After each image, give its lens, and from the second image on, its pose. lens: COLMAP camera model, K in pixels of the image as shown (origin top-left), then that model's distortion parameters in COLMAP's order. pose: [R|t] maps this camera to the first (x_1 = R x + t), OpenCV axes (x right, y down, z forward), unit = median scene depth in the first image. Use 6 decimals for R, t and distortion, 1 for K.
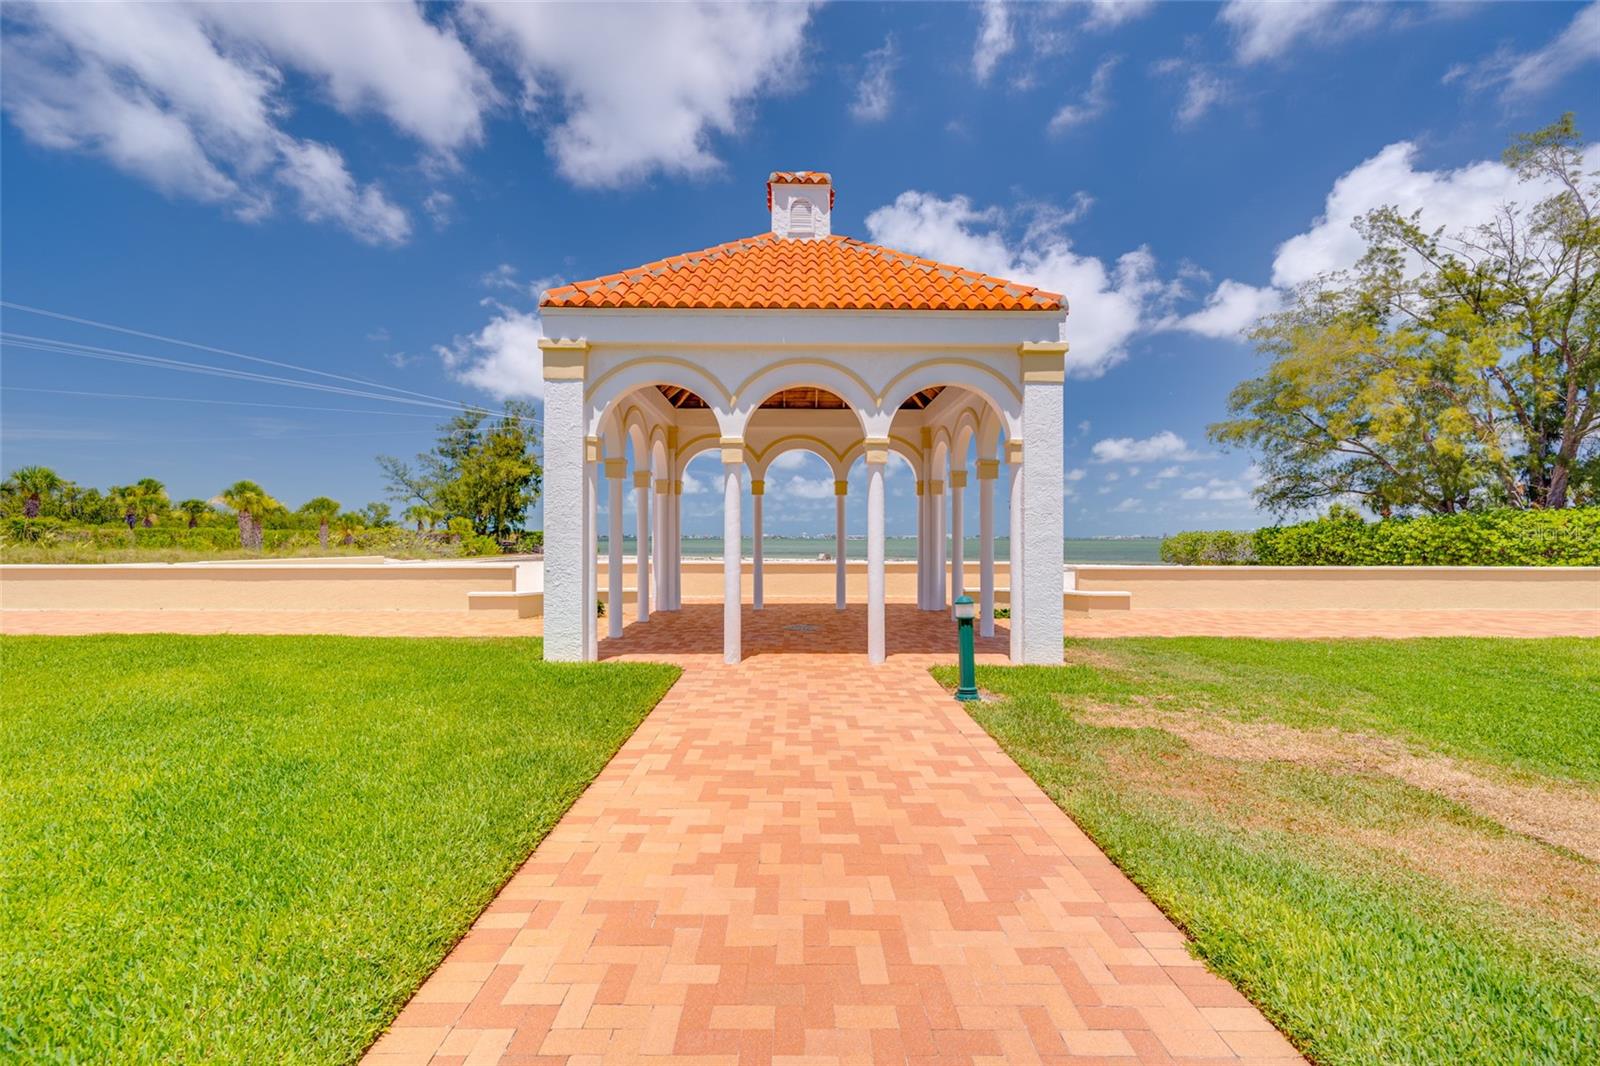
lens RADIAL K [[632.1, 0, 796.4], [0, 632.1, 538.3], [0, 0, 1]] dist [0.017367, -0.000036]
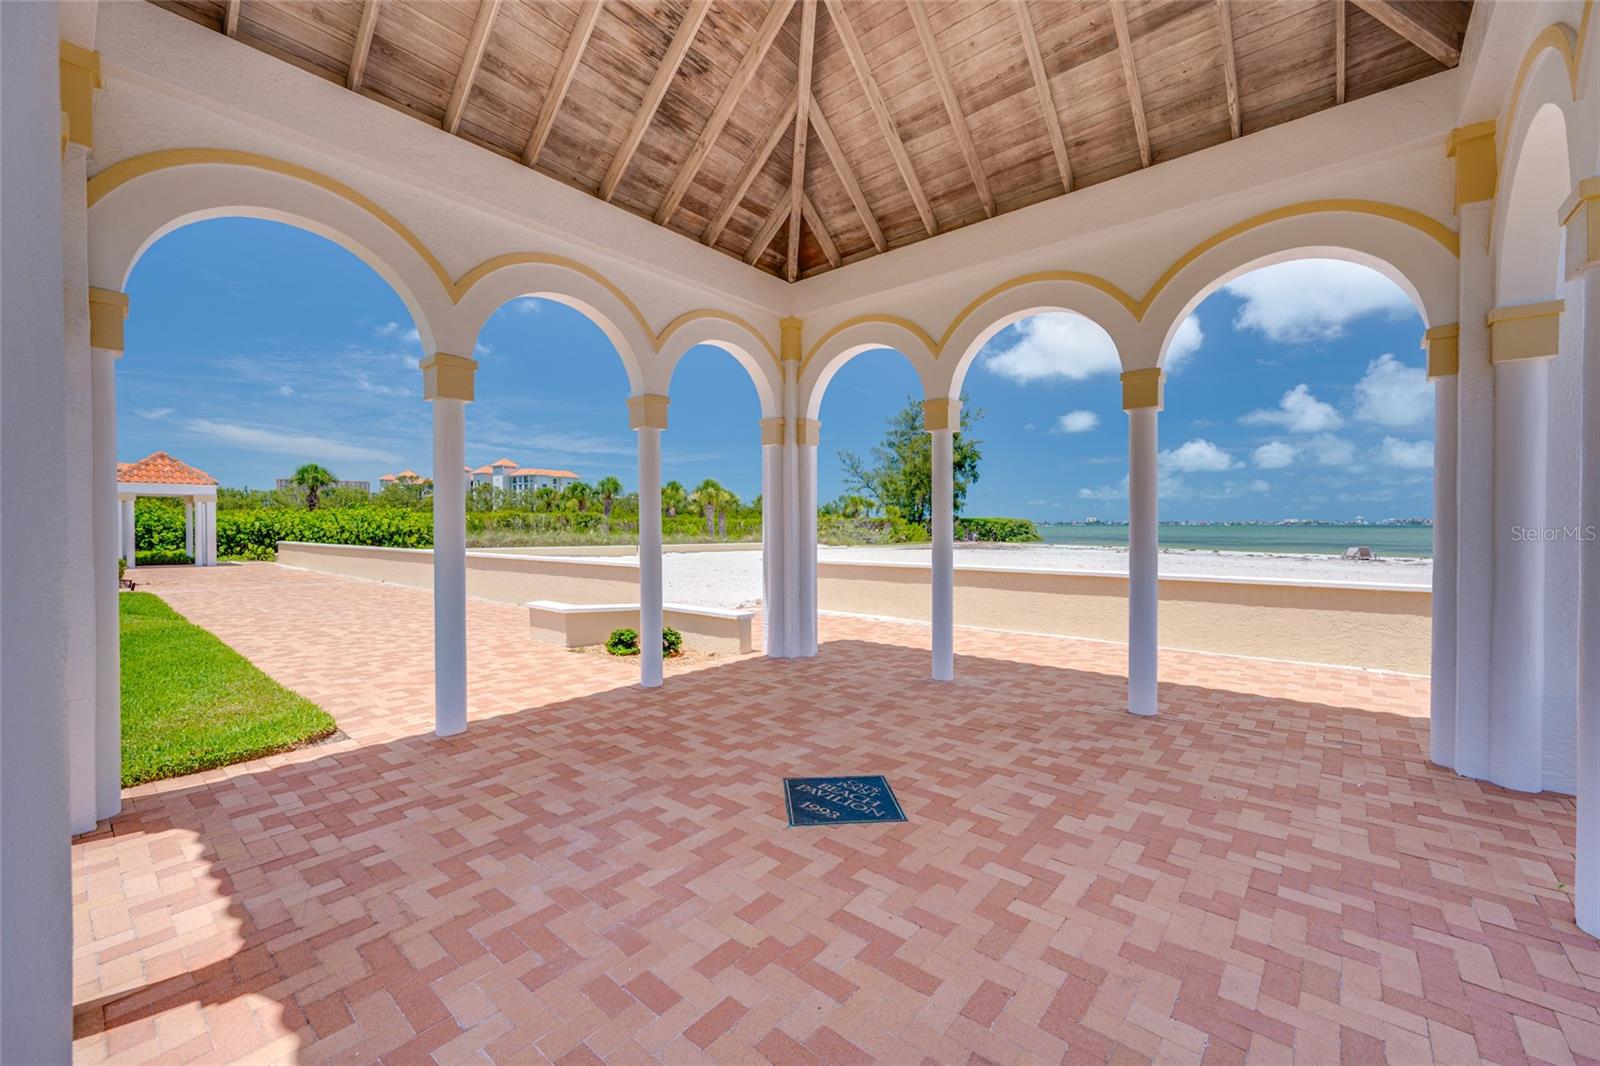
lens RADIAL K [[632.1, 0, 796.4], [0, 632.1, 538.3], [0, 0, 1]] dist [0.017367, -0.000036]
pose [[0.743727, 0.009770, -0.668412, 0.066514], [0.003705, 0.999818, 0.018738, 0.001785], [0.668473, -0.016412, 0.743556, 0.217304]]
